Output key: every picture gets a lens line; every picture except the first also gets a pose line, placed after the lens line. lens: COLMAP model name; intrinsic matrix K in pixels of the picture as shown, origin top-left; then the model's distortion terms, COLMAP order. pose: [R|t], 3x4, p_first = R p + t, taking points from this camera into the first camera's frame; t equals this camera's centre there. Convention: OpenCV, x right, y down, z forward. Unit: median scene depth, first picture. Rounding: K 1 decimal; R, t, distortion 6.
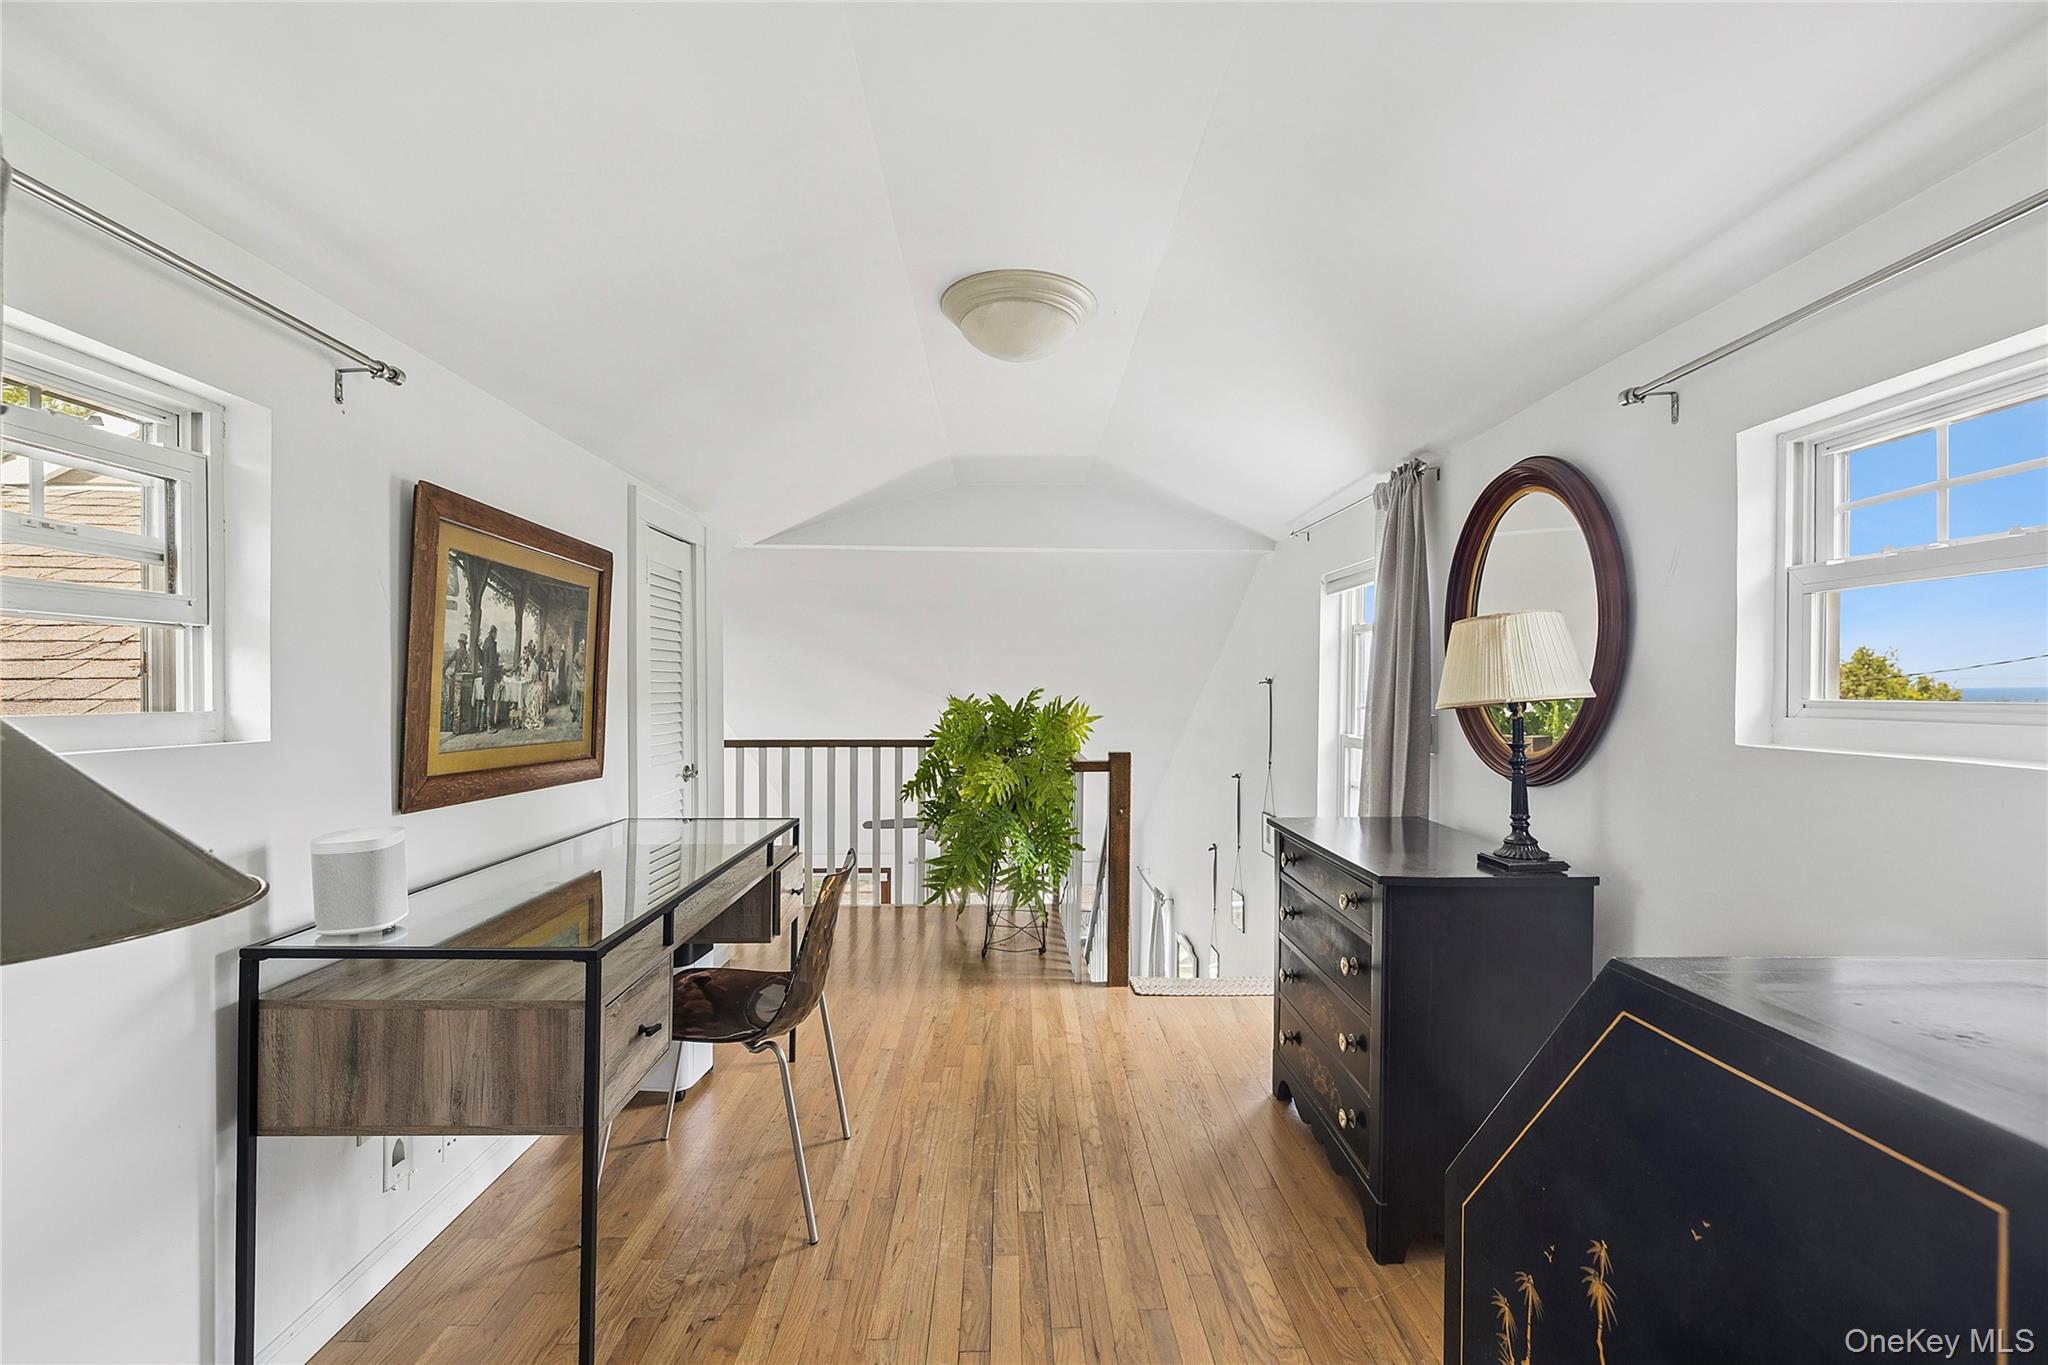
lens RADIAL K [[863.1, 0, 1024.0], [0, 863.1, 682.5], [0, 0, 1]] dist [0.000324, -0.000023]
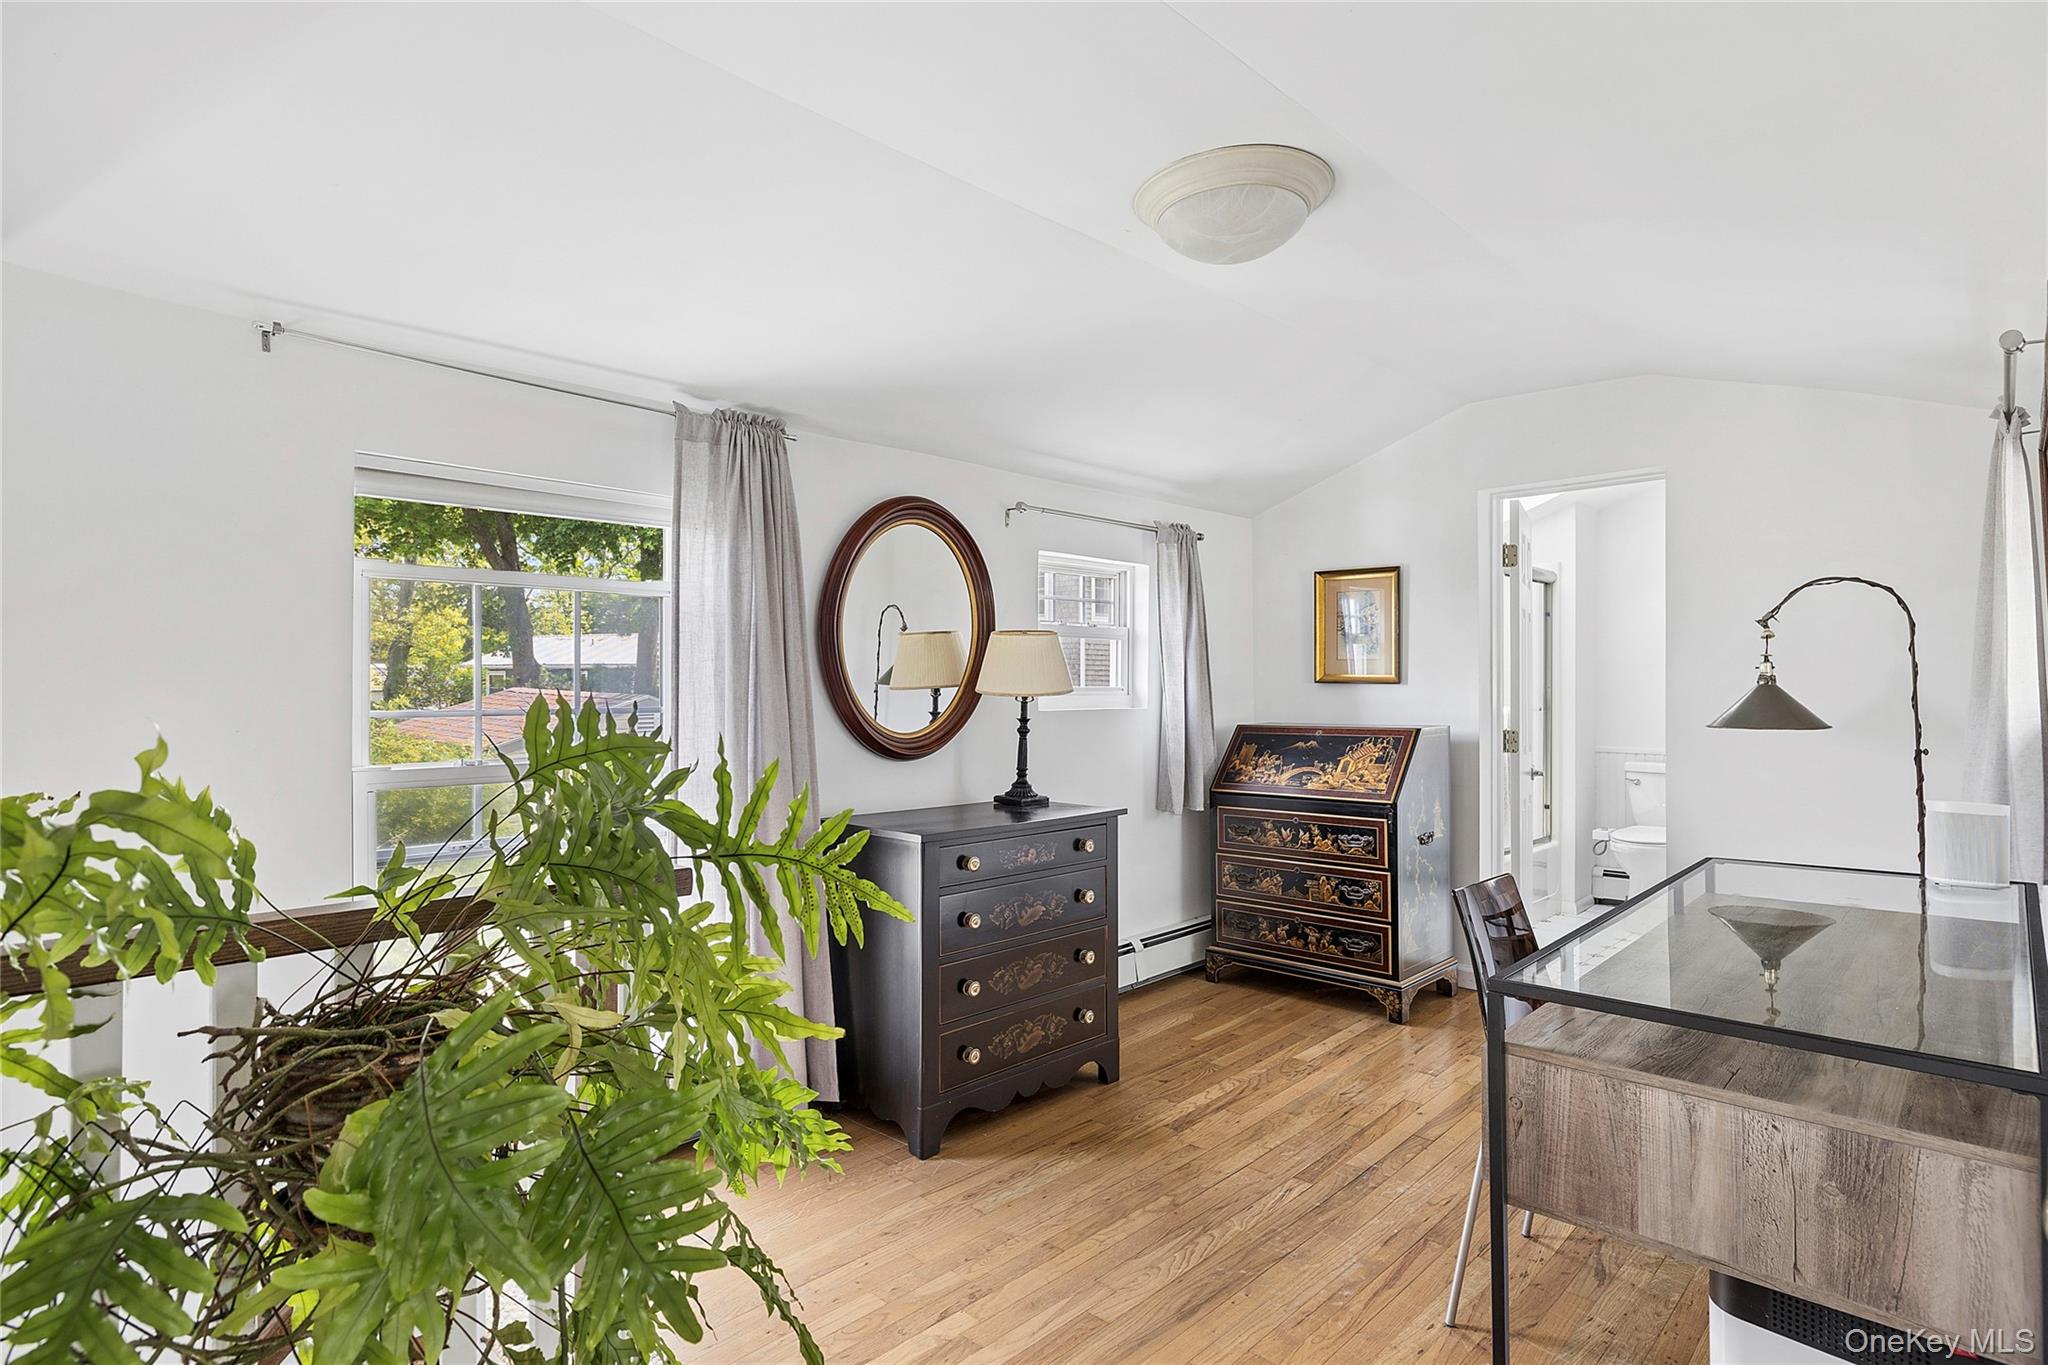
lens RADIAL K [[1031.3, 0, 1015.2], [0, 1031.3, 663.2], [0, 0, 1]] dist [0.001382, 0.000081]
pose [[-0.694214, 0.004978, 0.719751, -0.693016], [-0.009483, 0.999826, -0.016062, -0.000644], [-0.719706, -0.017976, -0.694046, 2.241838]]
